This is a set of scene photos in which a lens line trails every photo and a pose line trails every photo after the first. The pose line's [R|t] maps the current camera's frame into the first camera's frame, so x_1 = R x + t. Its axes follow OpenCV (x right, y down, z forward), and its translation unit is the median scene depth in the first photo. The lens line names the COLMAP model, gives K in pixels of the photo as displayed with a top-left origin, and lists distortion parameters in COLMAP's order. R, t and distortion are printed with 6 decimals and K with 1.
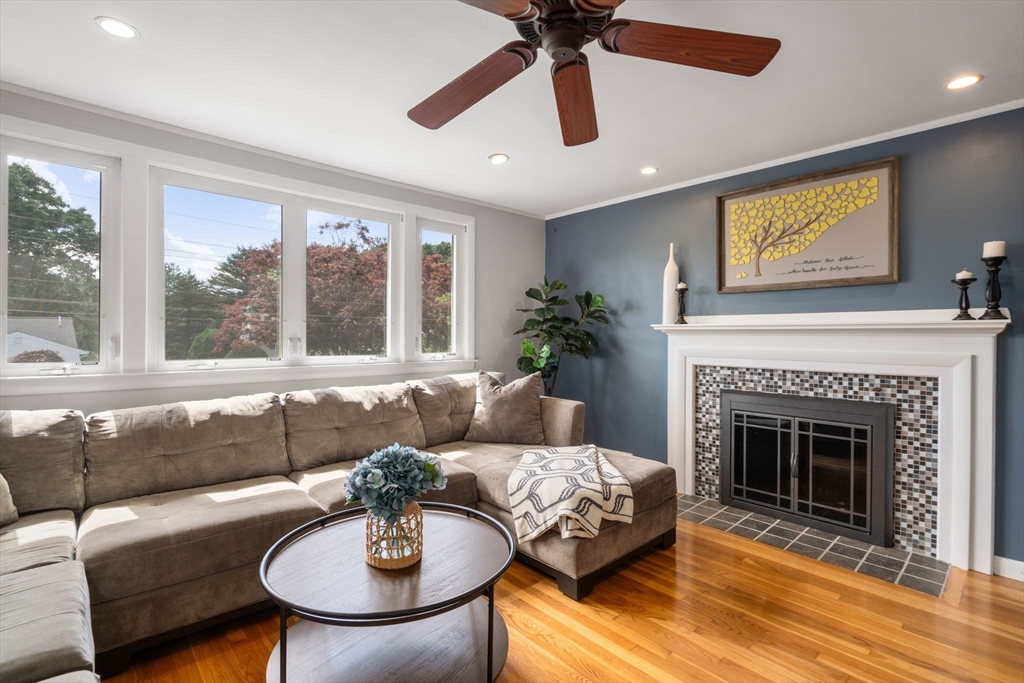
lens RADIAL K [[476.2, 0, 511.7], [0, 476.2, 338.1], [0, 0, 1]] dist [-0.001190, -0.000084]
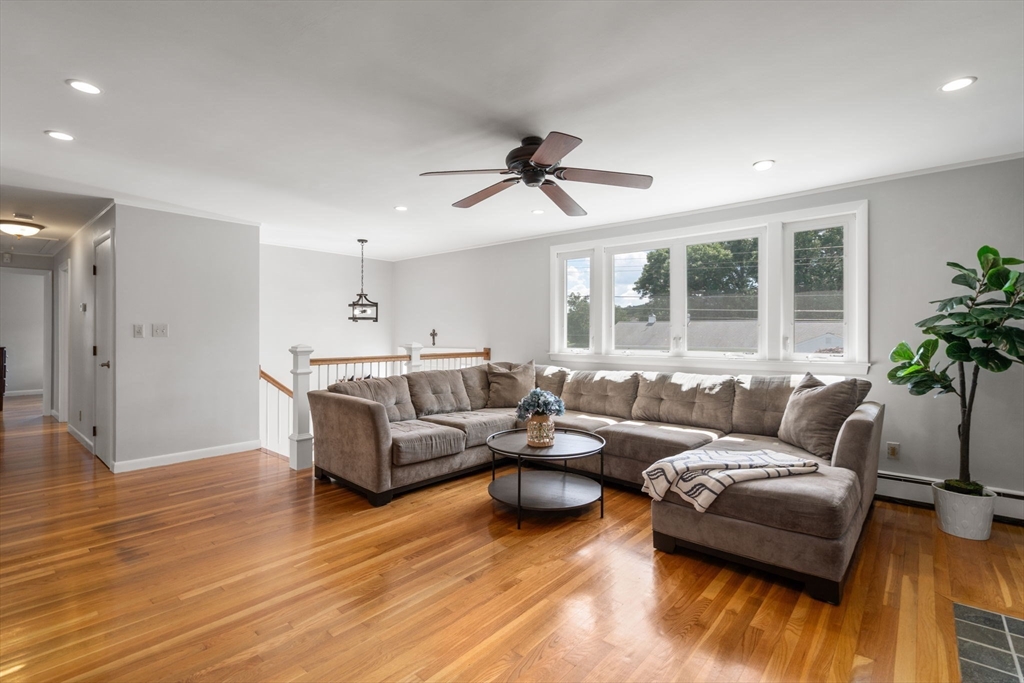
lens RADIAL K [[476.2, 0, 511.7], [0, 476.2, 338.1], [0, 0, 1]] dist [-0.001190, -0.000084]
pose [[0.112354, 0.003138, -0.993663, 0.967342], [-0.004188, 0.999988, 0.002684, -0.000569], [0.993659, 0.003860, 0.112365, 0.353290]]
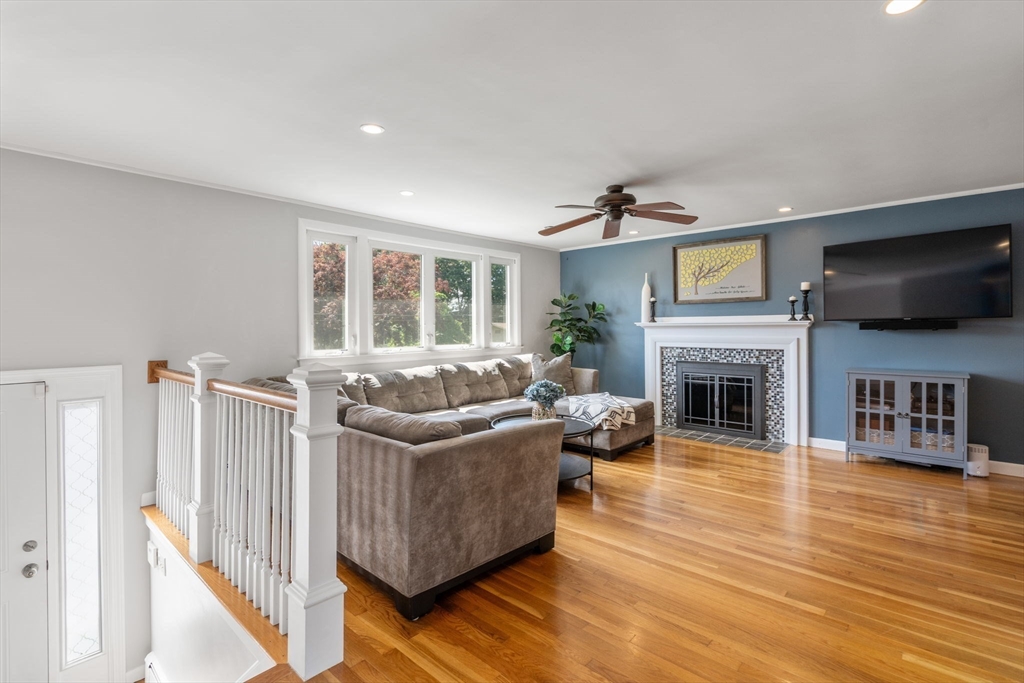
lens RADIAL K [[473.9, 0, 516.2], [0, 473.9, 330.5], [0, 0, 1]] dist [-0.002950, -0.000330]
pose [[0.995582, -0.014076, 0.092831, -0.324095], [0.013922, 0.999900, 0.002305, -0.013640], [-0.092854, -0.001002, 0.995679, -0.715243]]
